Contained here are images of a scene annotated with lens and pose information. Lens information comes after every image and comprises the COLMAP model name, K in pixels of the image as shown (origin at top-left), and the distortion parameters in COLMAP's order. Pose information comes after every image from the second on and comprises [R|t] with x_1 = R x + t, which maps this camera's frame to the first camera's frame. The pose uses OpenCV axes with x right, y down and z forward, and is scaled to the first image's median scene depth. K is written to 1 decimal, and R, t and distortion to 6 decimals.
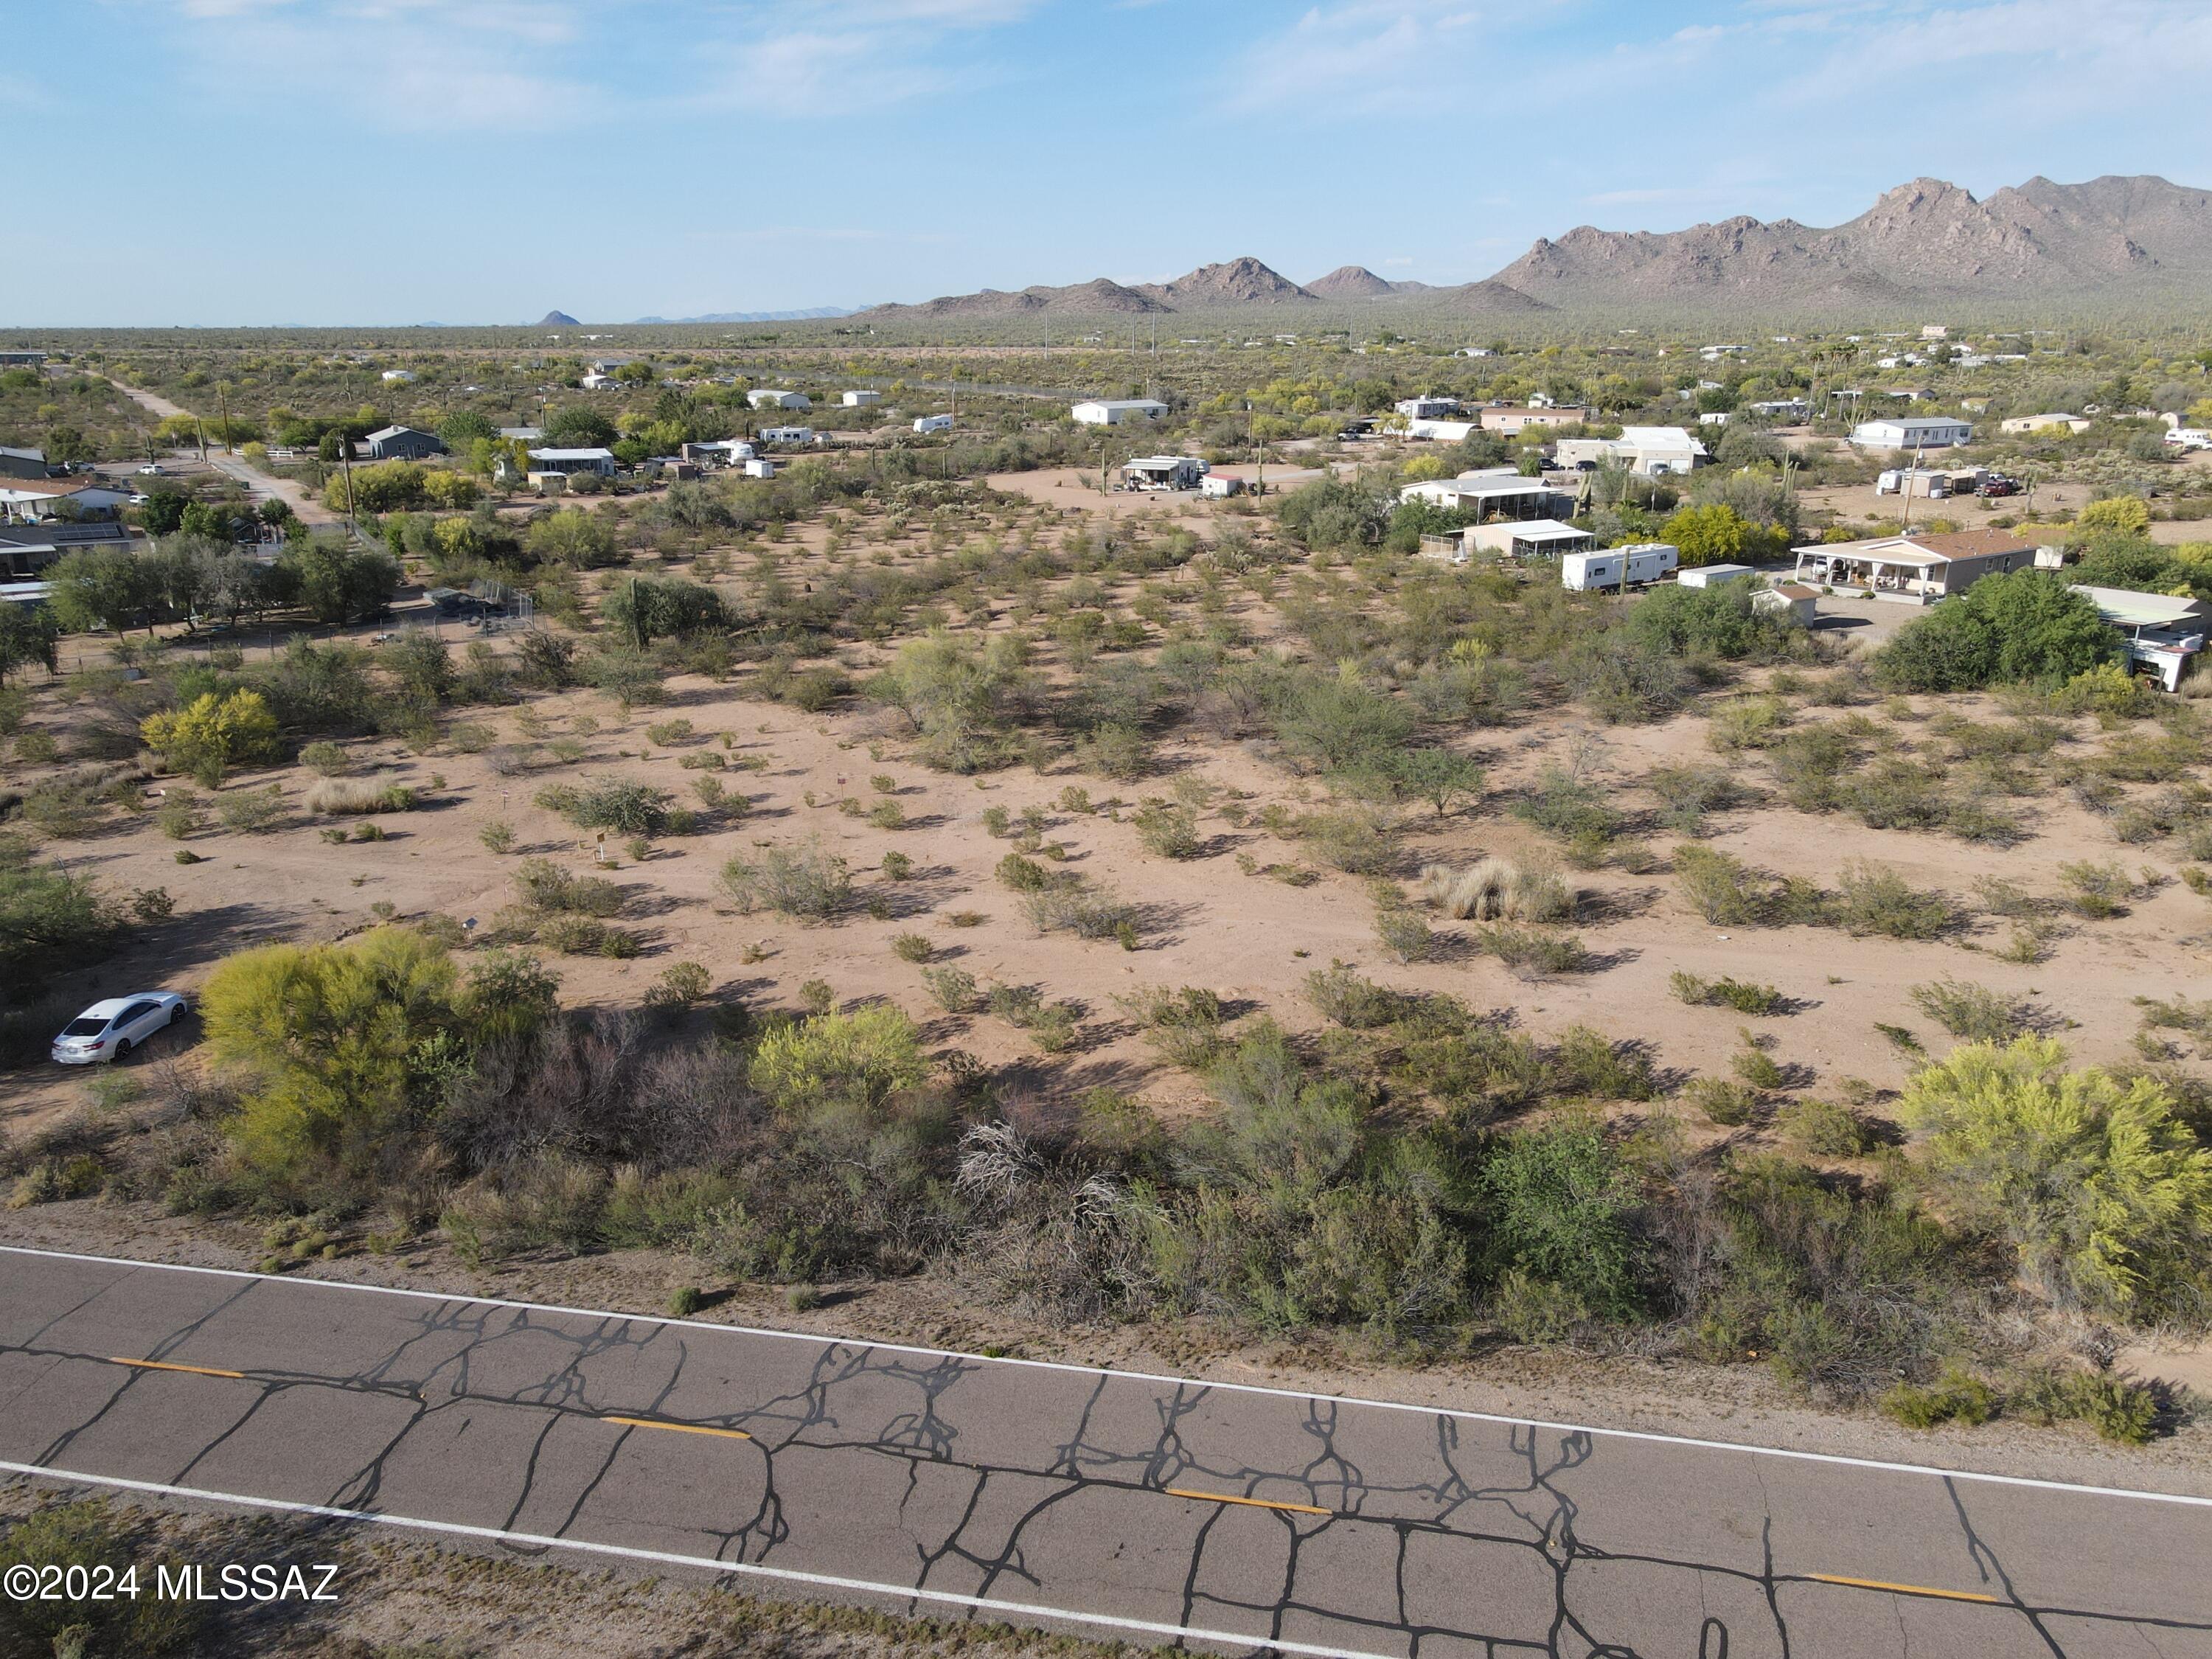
lens RADIAL K [[1602.9, 0, 1100.8], [0, 1602.9, 832.2], [0, 0, 1]] dist [0.000617, 0.033692]
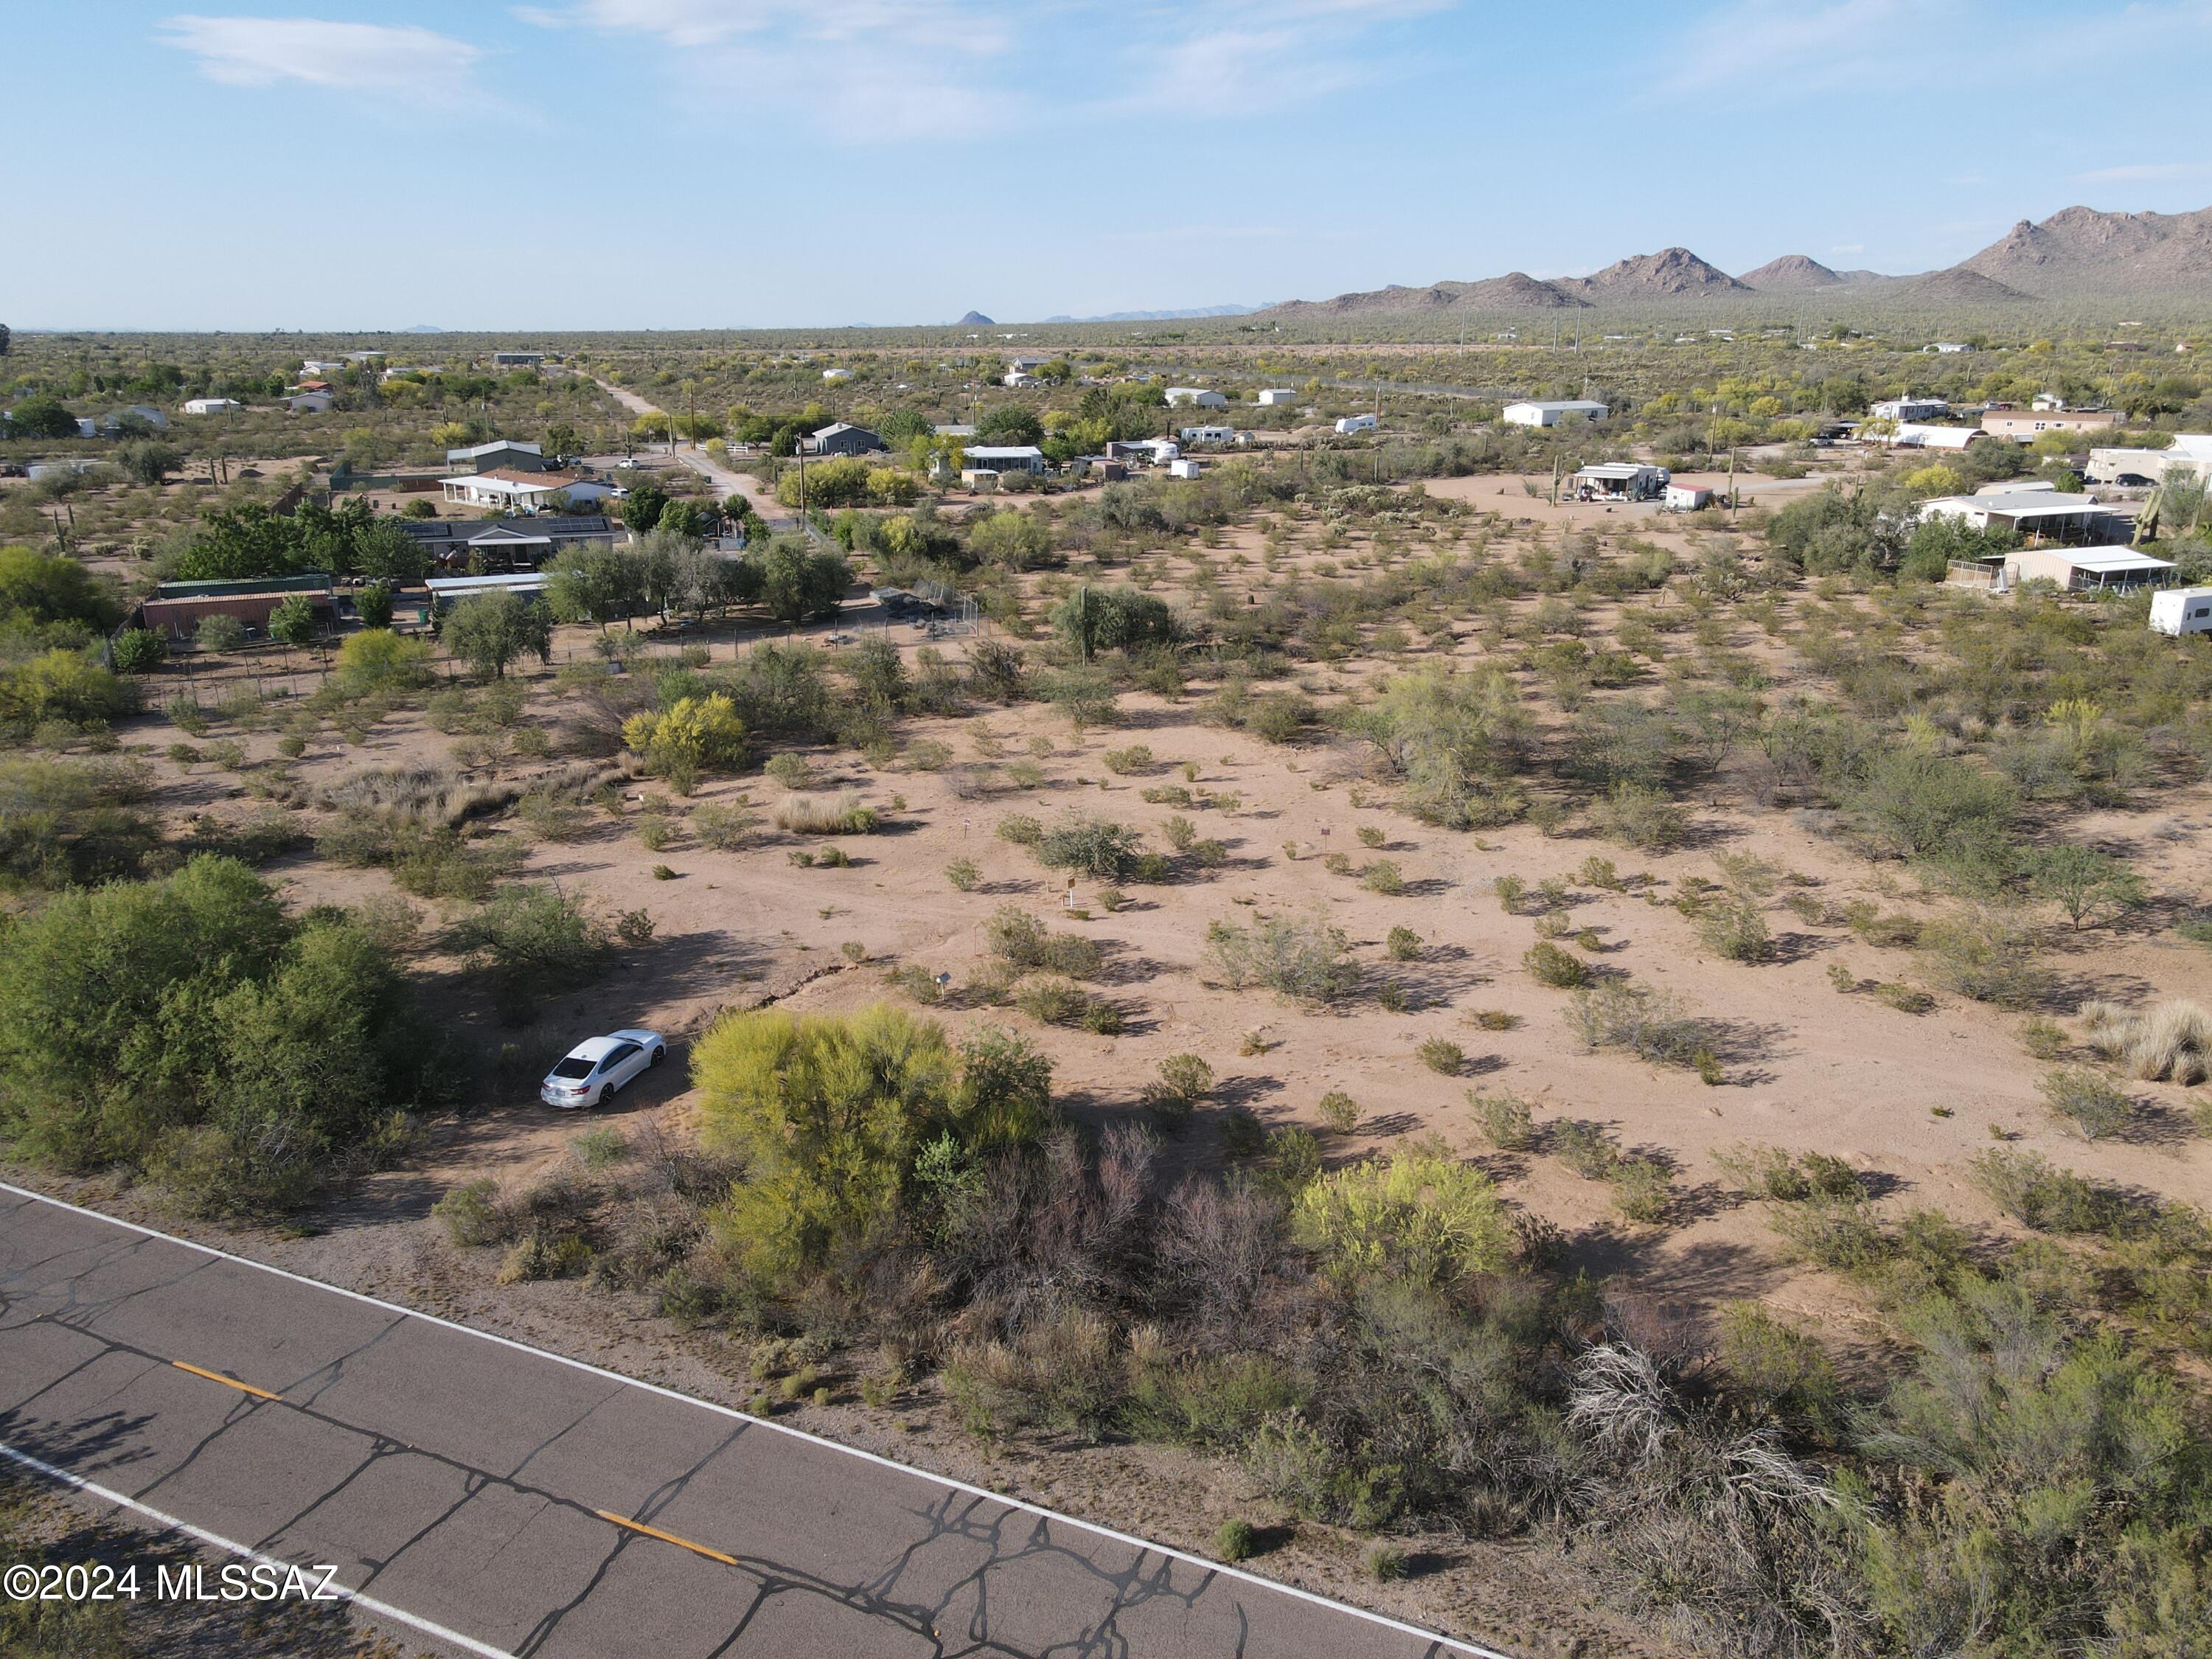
lens RADIAL K [[1610.4, 0, 1099.9], [0, 1610.4, 831.6], [0, 0, 1]] dist [0.002594, 0.018298]
pose [[0.972008, 0.067085, -0.225168, -0.033912], [-0.067073, 0.997718, 0.007715, -0.012645], [0.225171, 0.007604, 0.974290, 0.039758]]
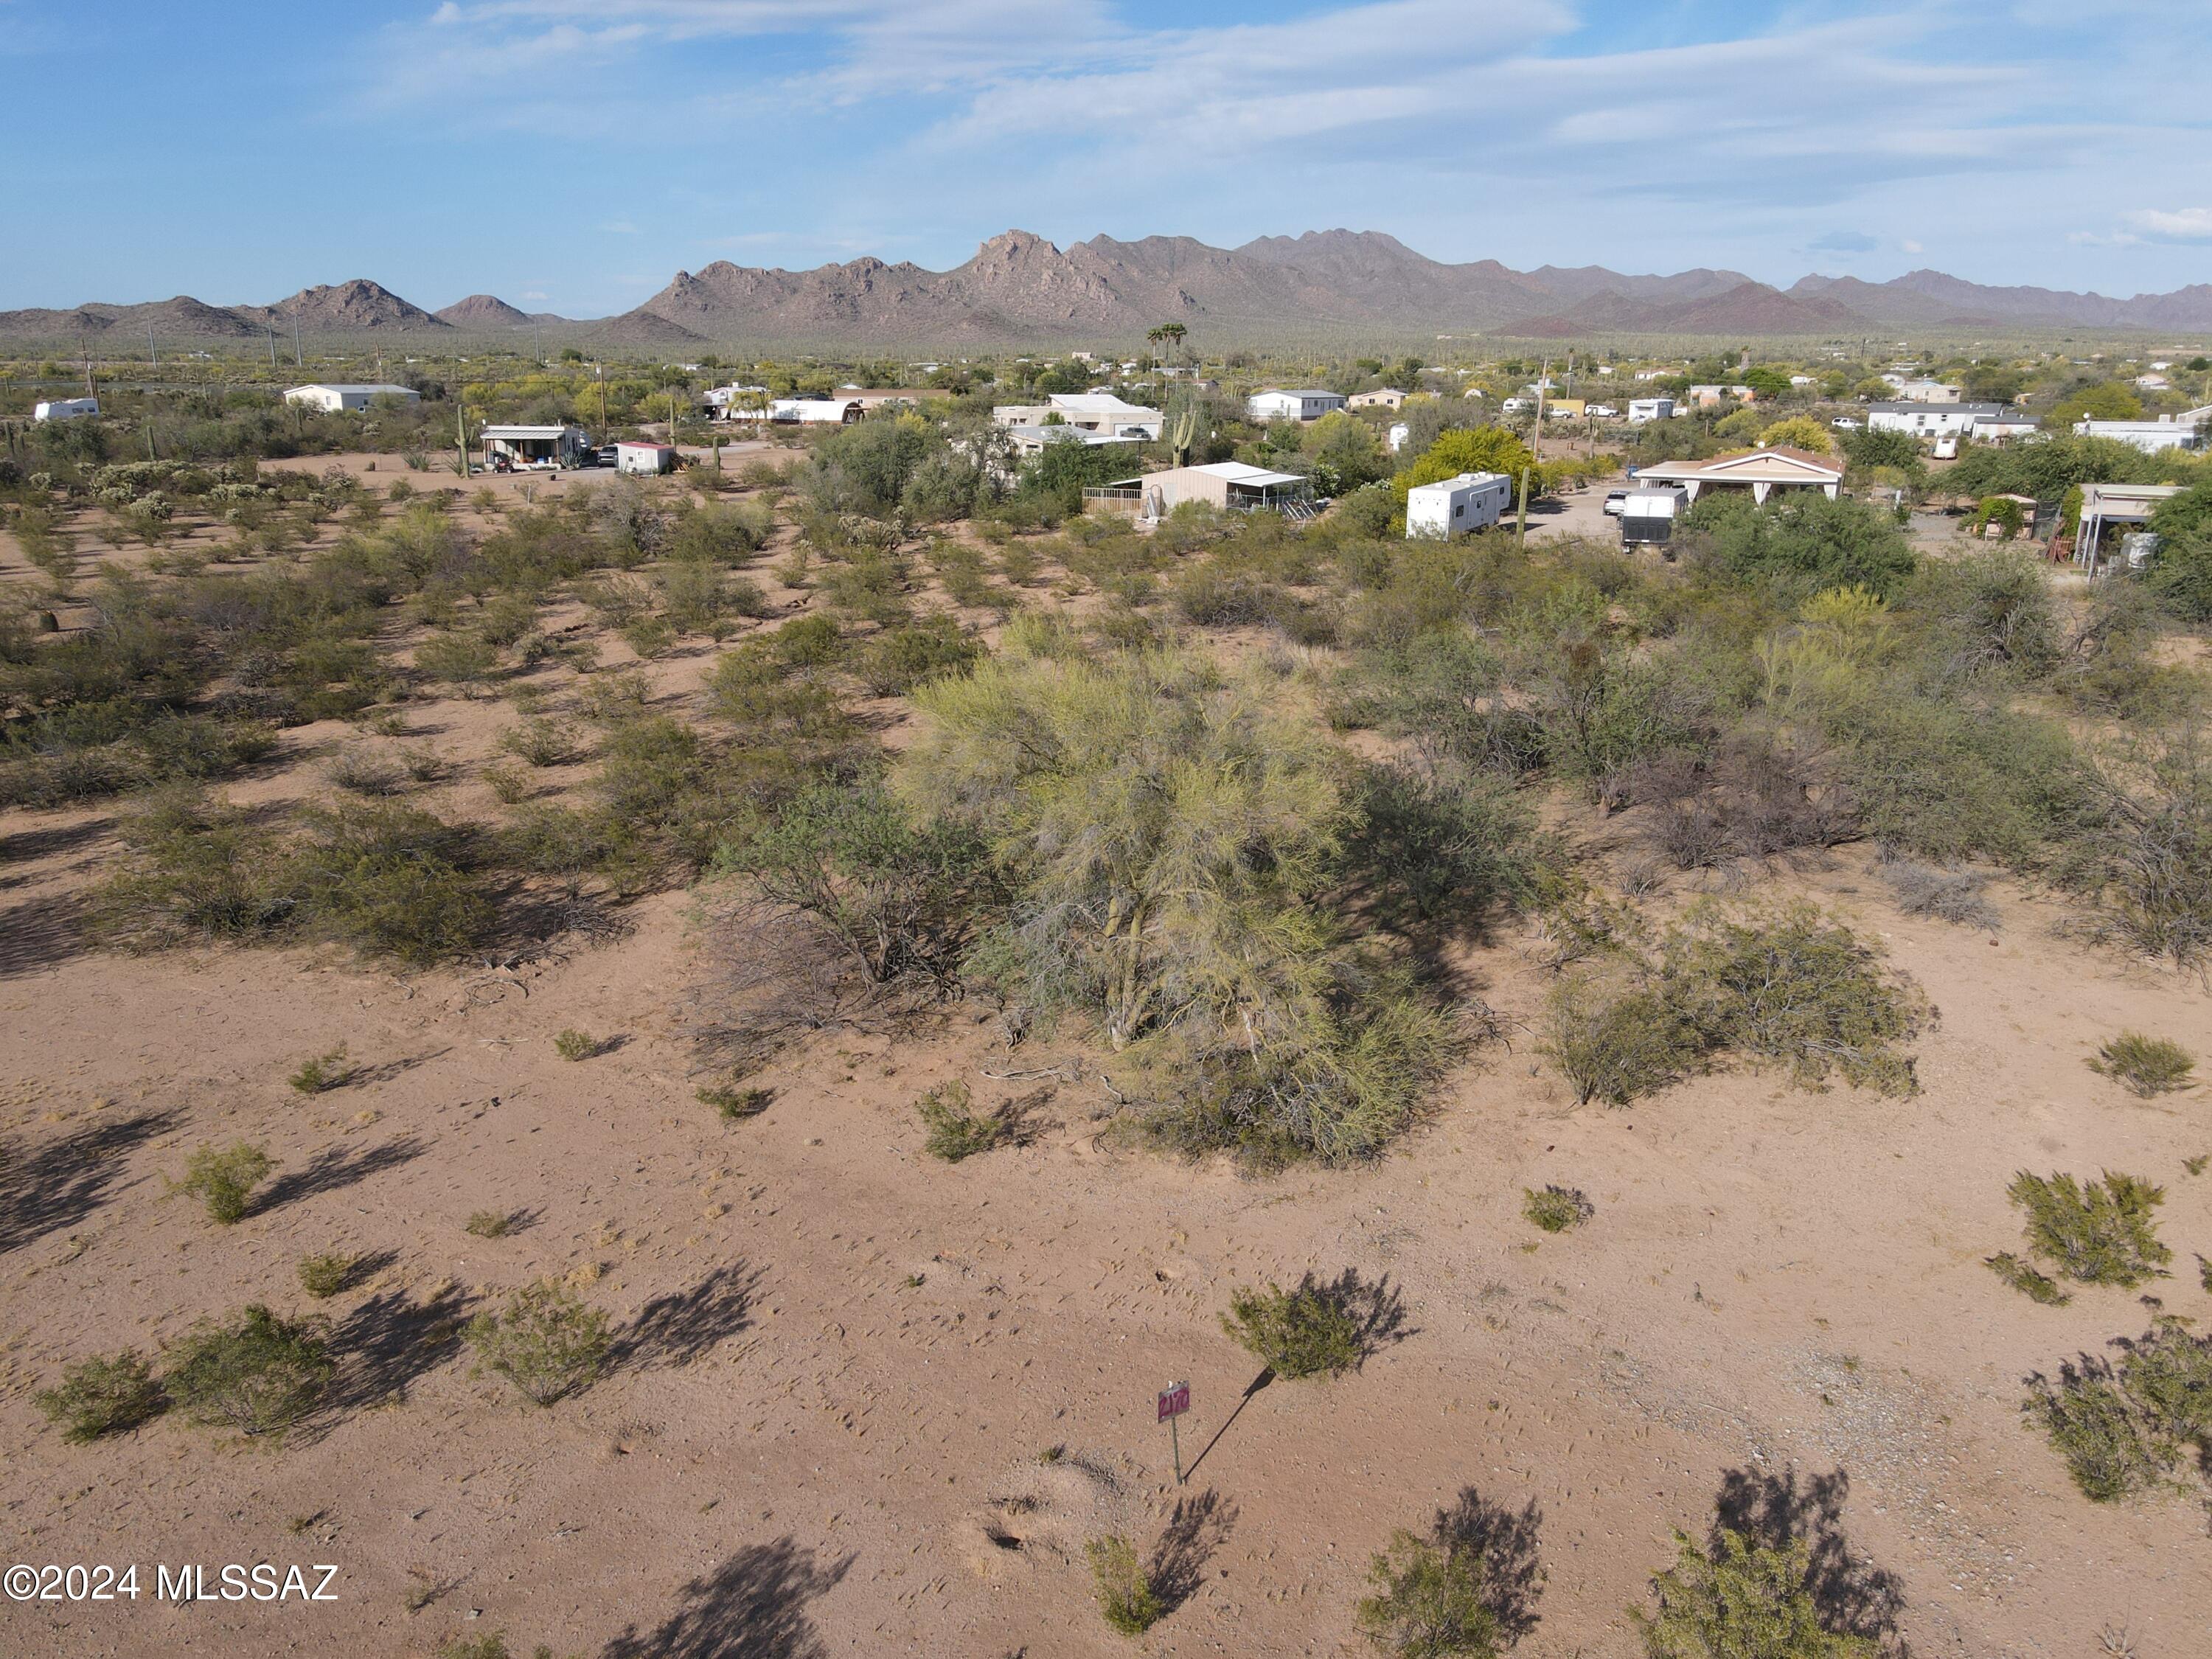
lens RADIAL K [[1597.6, 0, 1089.8], [0, 1597.6, 825.8], [0, 0, 1]] dist [0.030033, 0.000566]
pose [[0.879345, -0.130406, 0.457981, -0.104122], [0.141858, 0.989842, 0.009474, -0.043329], [-0.454564, 0.056638, 0.888912, 0.344072]]
